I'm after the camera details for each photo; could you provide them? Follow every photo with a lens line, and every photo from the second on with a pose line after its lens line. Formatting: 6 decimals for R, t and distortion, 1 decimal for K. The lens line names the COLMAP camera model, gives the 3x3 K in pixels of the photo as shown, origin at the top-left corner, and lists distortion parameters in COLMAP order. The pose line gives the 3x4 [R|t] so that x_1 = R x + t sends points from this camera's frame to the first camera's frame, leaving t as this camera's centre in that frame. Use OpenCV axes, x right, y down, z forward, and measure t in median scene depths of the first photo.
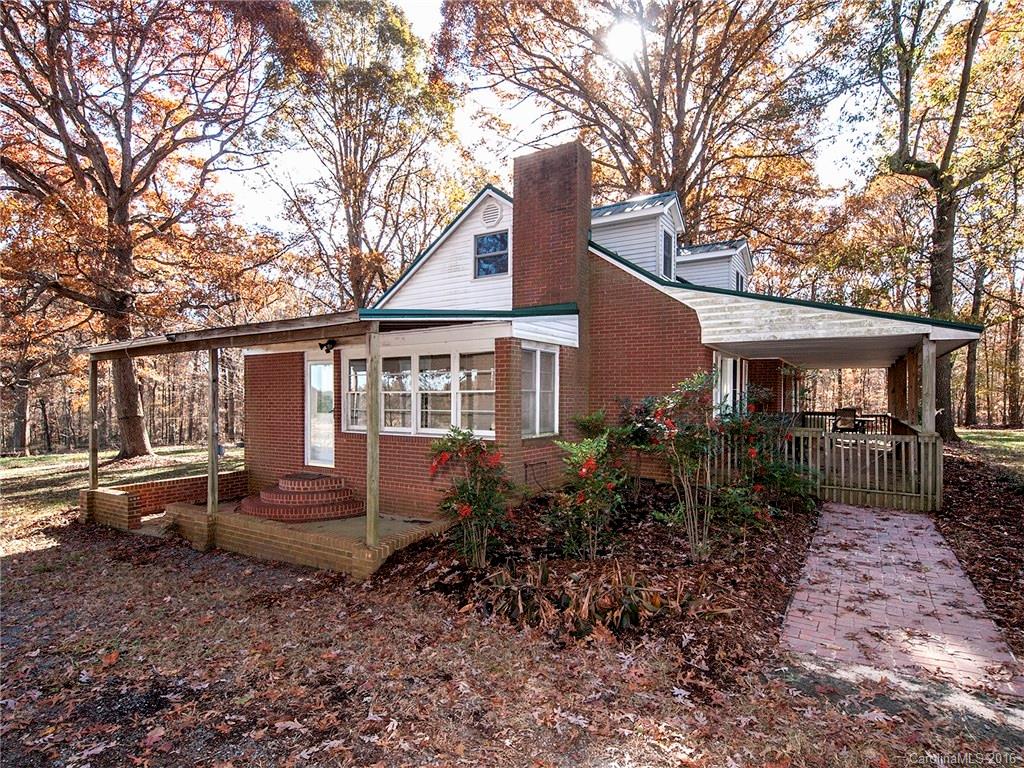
lens RADIAL K [[540.8, 0, 511.8], [0, 540.8, 390.3], [0, 0, 1]] dist [0.007131, -0.000897]
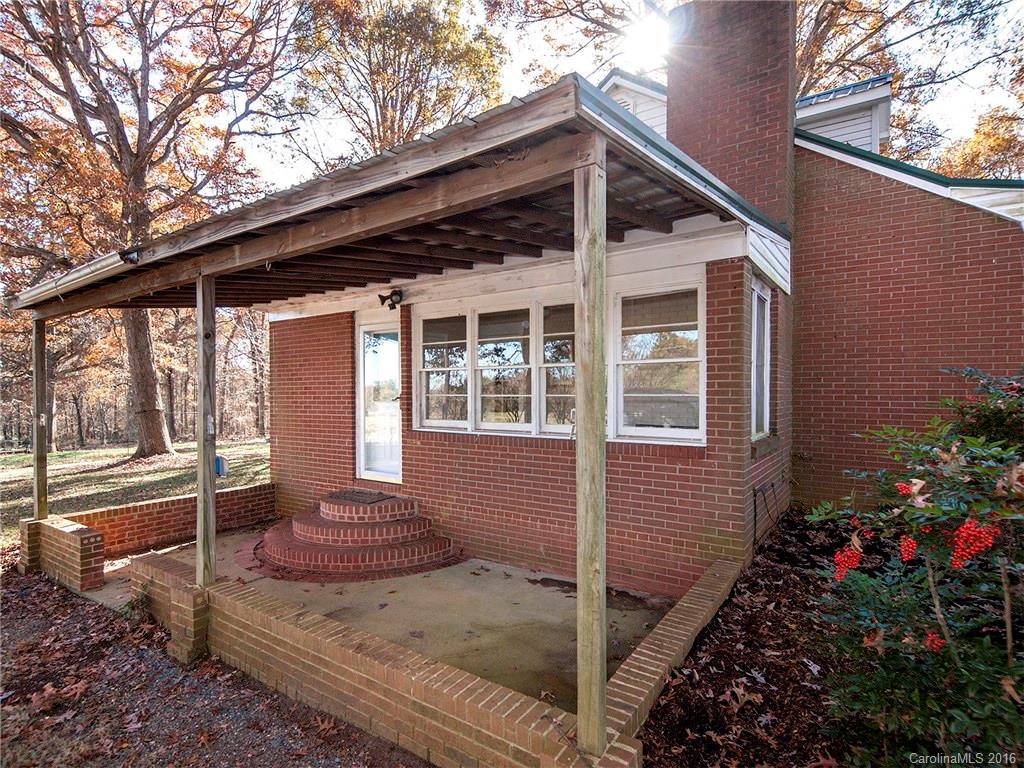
lens RADIAL K [[540.8, 0, 512.7], [0, 540.8, 384.7], [0, 0, 1]] dist [0.007131, -0.000897]
pose [[0.998954, -0.004467, -0.045515, -0.071999], [0.004495, 0.999990, 0.000505, 0.009788], [0.045512, -0.000709, 0.998964, 0.153746]]
